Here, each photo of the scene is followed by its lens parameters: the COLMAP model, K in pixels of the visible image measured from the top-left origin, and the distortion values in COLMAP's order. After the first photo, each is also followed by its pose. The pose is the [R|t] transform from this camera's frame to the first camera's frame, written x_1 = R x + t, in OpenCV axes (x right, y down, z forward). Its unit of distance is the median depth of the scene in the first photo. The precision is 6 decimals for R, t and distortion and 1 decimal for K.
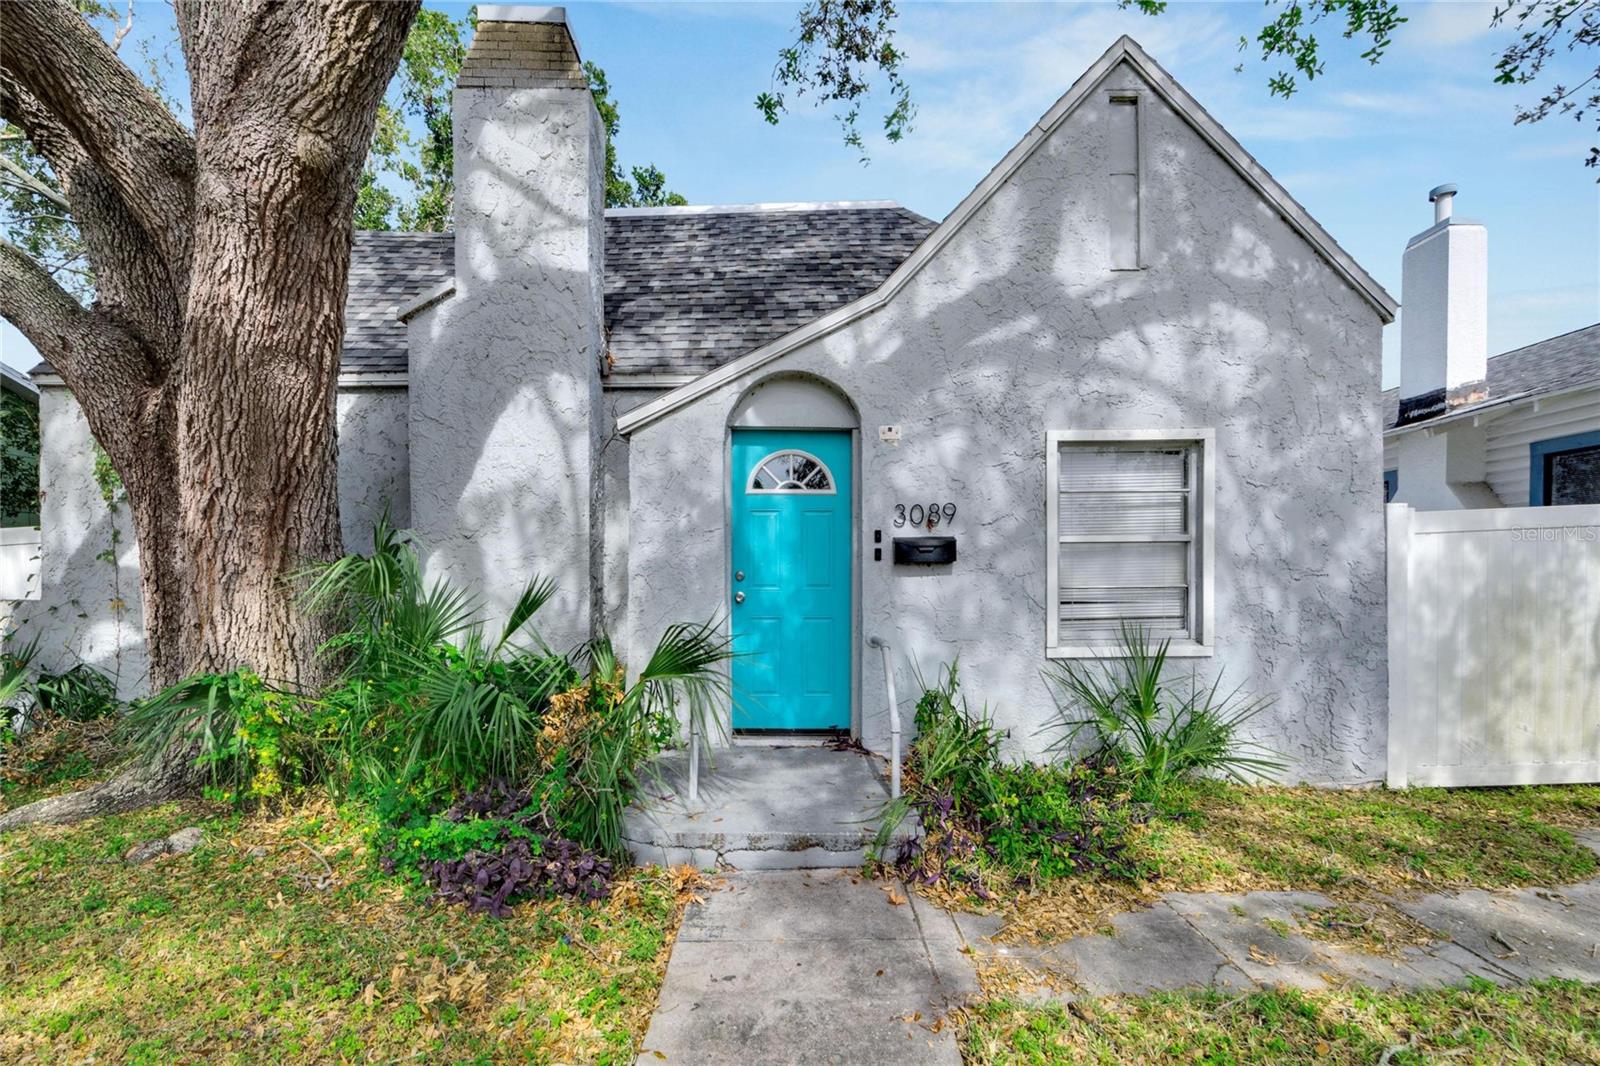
lens RADIAL K [[755.1, 0, 777.7], [0, 755.1, 547.9], [0, 0, 1]] dist [-0.003023, 0.000378]
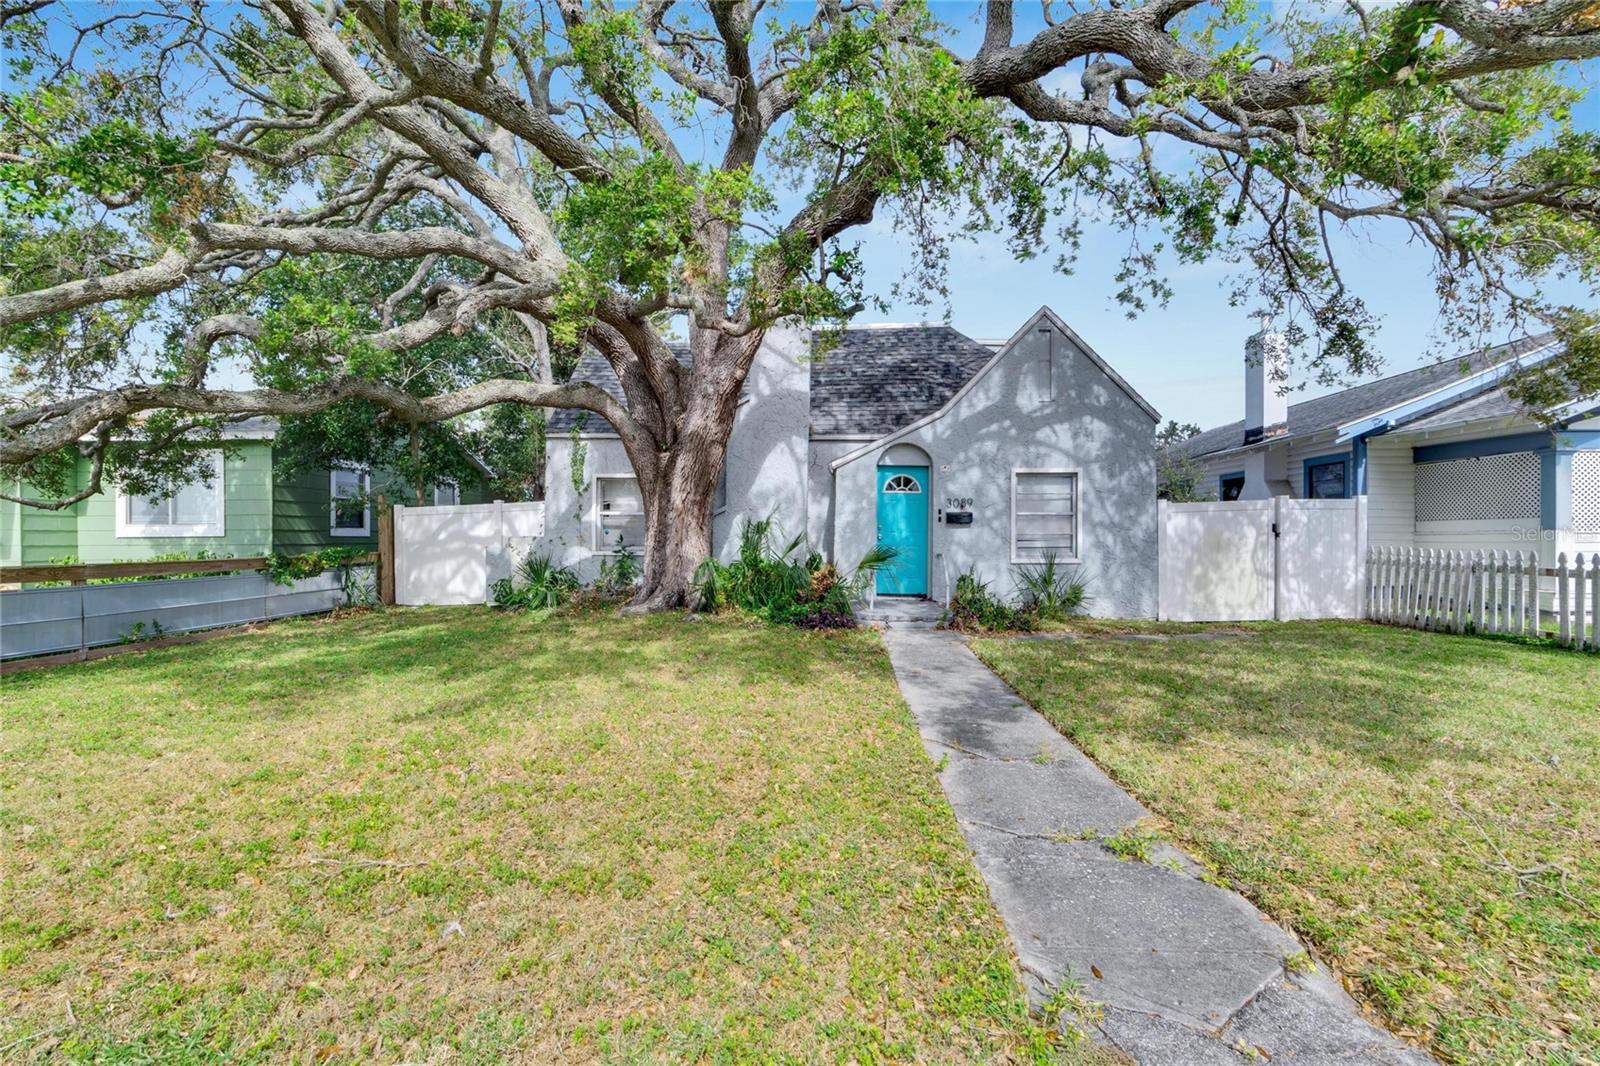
lens RADIAL K [[765.9, 0, 772.3], [0, 765.9, 528.9], [0, 0, 1]] dist [-0.000605, 0.000158]
pose [[0.998989, 0.009460, -0.043952, -0.287601], [-0.008347, 0.999642, 0.025427, -0.018165], [0.044177, -0.025035, 0.998710, -1.421004]]
